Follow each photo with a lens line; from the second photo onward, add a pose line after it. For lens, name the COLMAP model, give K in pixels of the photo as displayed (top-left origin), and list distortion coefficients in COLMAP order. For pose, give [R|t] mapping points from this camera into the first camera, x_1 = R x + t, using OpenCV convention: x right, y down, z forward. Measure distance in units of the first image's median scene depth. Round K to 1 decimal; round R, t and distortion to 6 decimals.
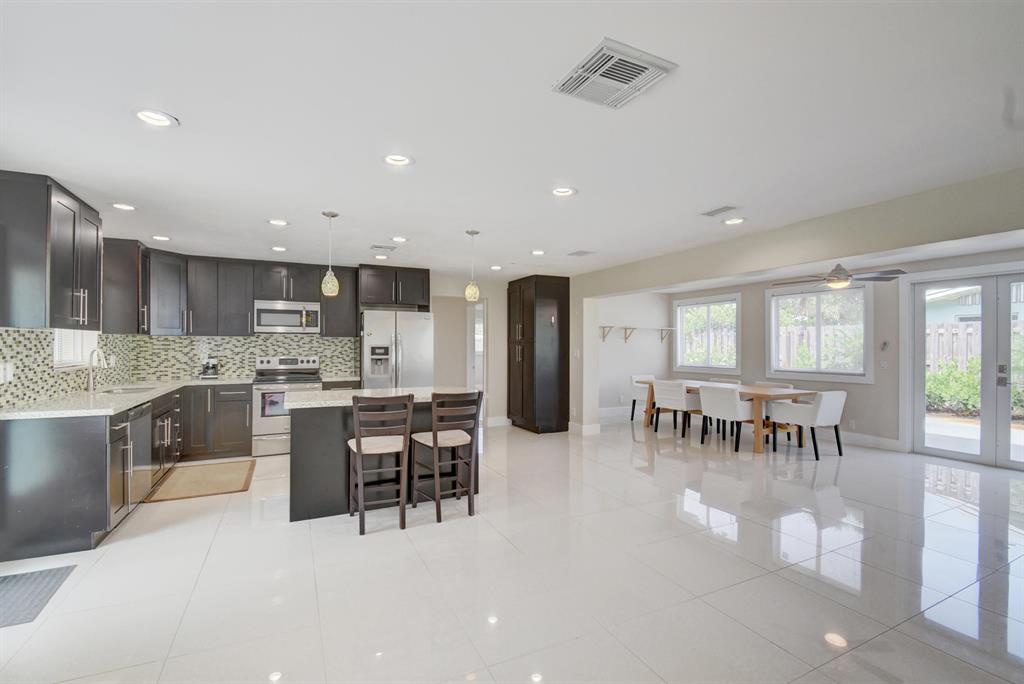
lens RADIAL K [[454.7, 0, 506.9], [0, 454.7, 344.5], [0, 0, 1]] dist [0.000907, -0.010954]
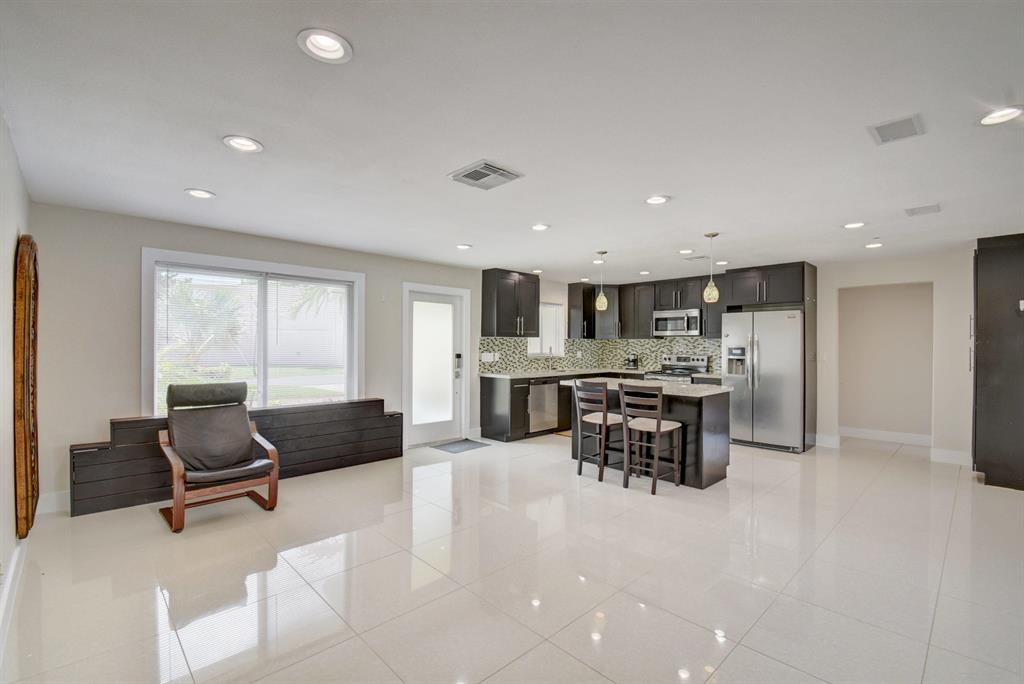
lens RADIAL K [[454.7, 0, 506.9], [0, 454.7, 344.5], [0, 0, 1]] dist [0.000907, -0.010954]
pose [[0.297964, 0.000114, -0.954577, 0.562675], [-0.003592, 0.999993, -0.001002, 0.001150], [0.954570, 0.003728, 0.297963, 0.191387]]
